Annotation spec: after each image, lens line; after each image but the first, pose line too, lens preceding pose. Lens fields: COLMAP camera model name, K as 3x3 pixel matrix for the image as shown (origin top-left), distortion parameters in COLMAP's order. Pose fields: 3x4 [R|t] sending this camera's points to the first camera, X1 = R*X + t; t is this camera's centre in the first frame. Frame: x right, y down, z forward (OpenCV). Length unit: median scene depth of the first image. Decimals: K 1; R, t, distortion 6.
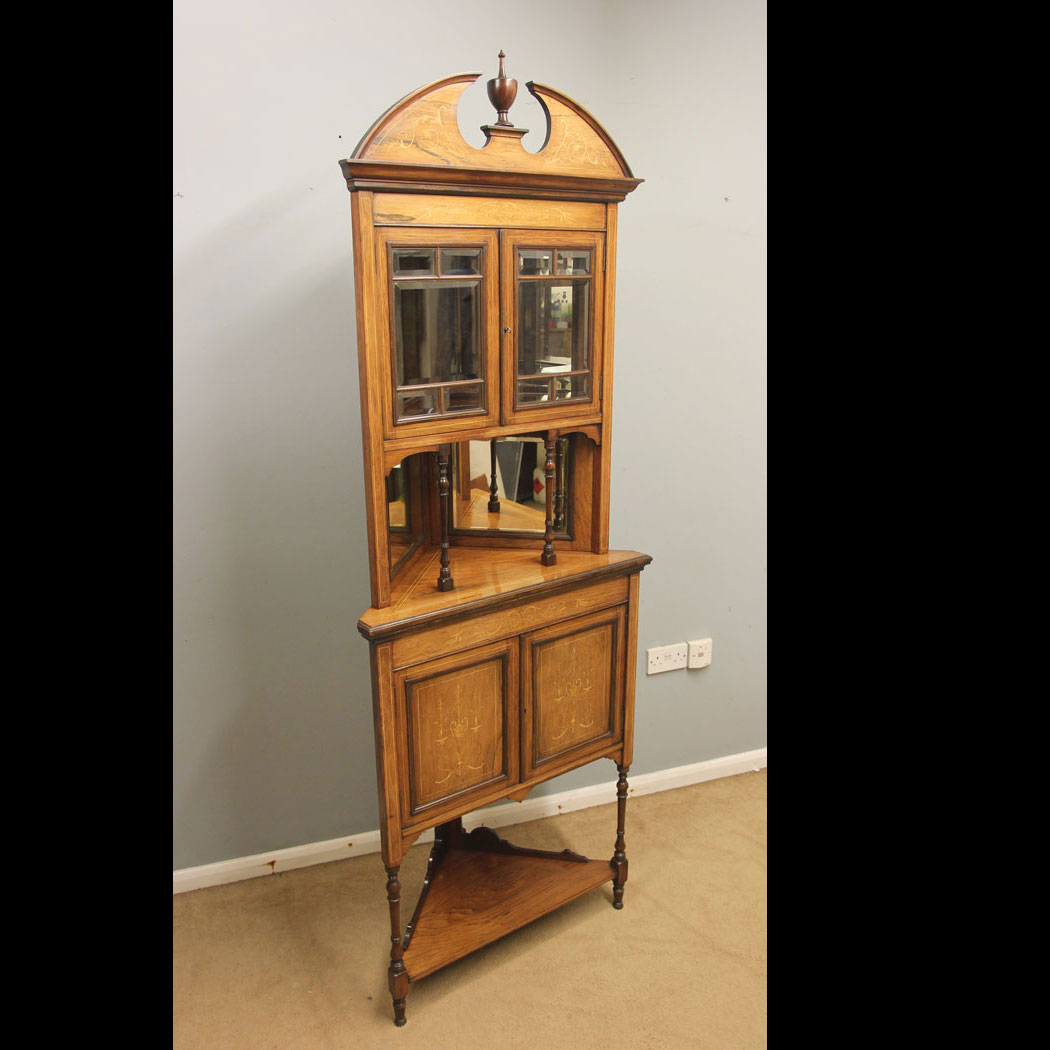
lens RADIAL K [[860.2, 0, 492.0], [0, 860.2, 515.2], [0, 0, 1]] dist [-0.083155, 0.037553]
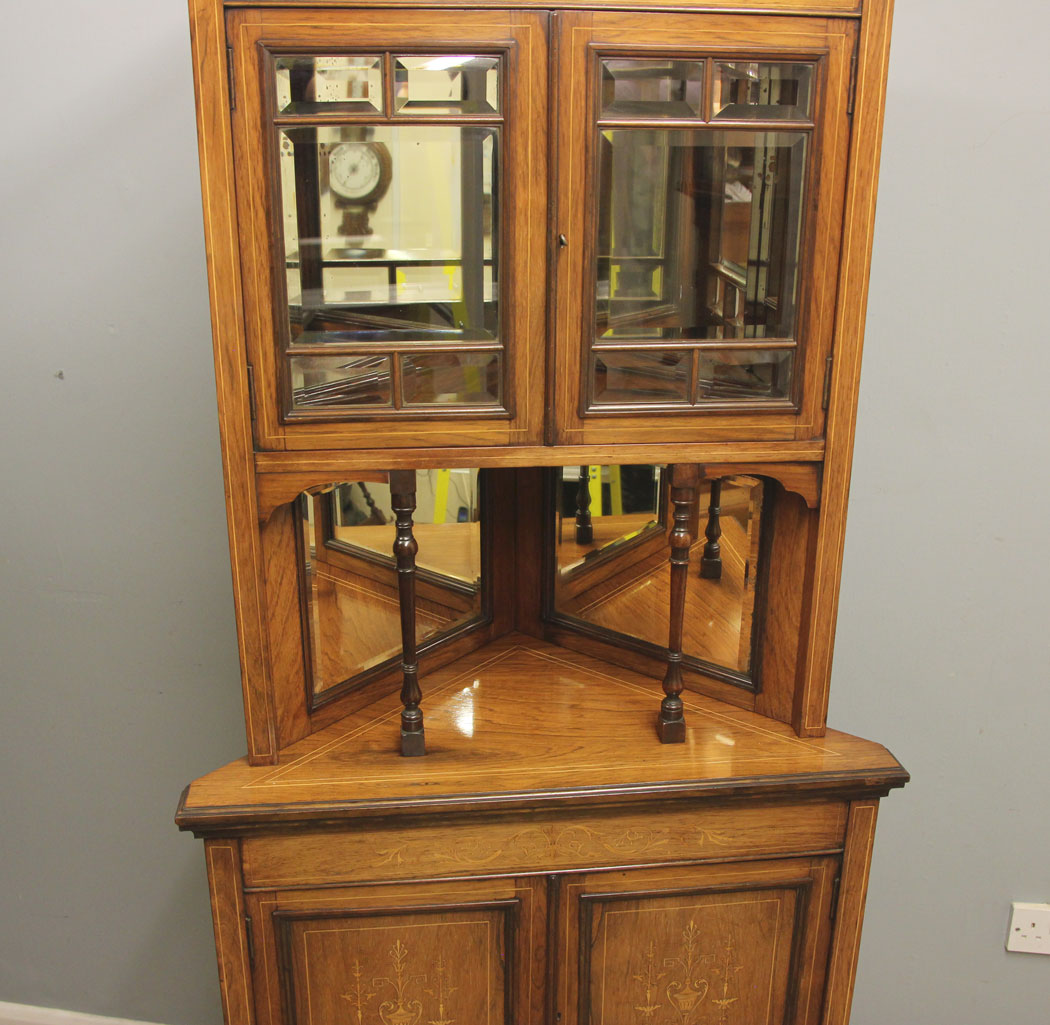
lens RADIAL K [[1245.0, 0, 543.6], [0, 1245.0, 517.2], [0, 0, 1]] dist [-0.092588, 0.000000]
pose [[0.883848, 0.177522, -0.432780, 0.281848], [-0.146780, 0.983713, 0.103748, -0.124342], [0.444149, -0.028174, 0.895510, 0.367350]]
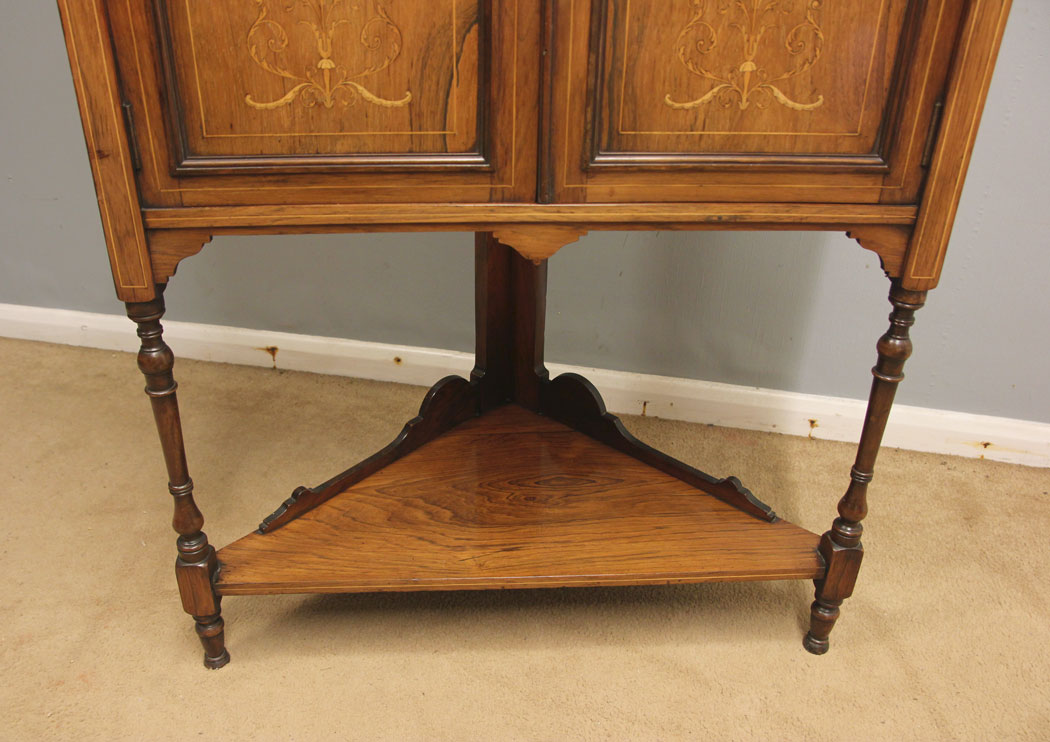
lens RADIAL K [[894.6, 0, 492.5], [0, 894.6, 385.8], [0, 0, 1]] dist [-0.128943, 0.096636]
pose [[0.843421, 0.280112, -0.458452, 0.206080], [-0.154973, 0.943899, 0.291611, 0.283462], [0.514417, -0.174903, 0.839514, 0.679016]]
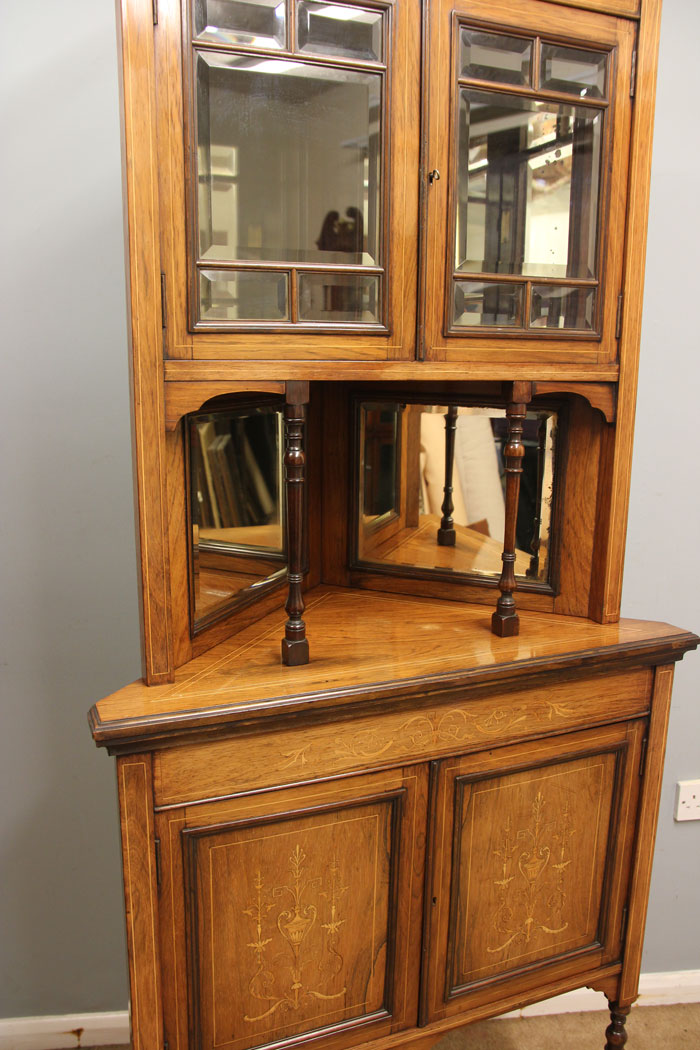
lens RADIAL K [[842.8, 0, 348.3], [0, 842.8, 510.8], [0, 0, 1]] dist [-0.128927, 0.101088]
pose [[0.975161, 0.066526, -0.211273, 0.077812], [-0.082808, 0.994162, -0.069168, 0.024781], [0.205438, 0.084945, 0.974977, 0.458141]]
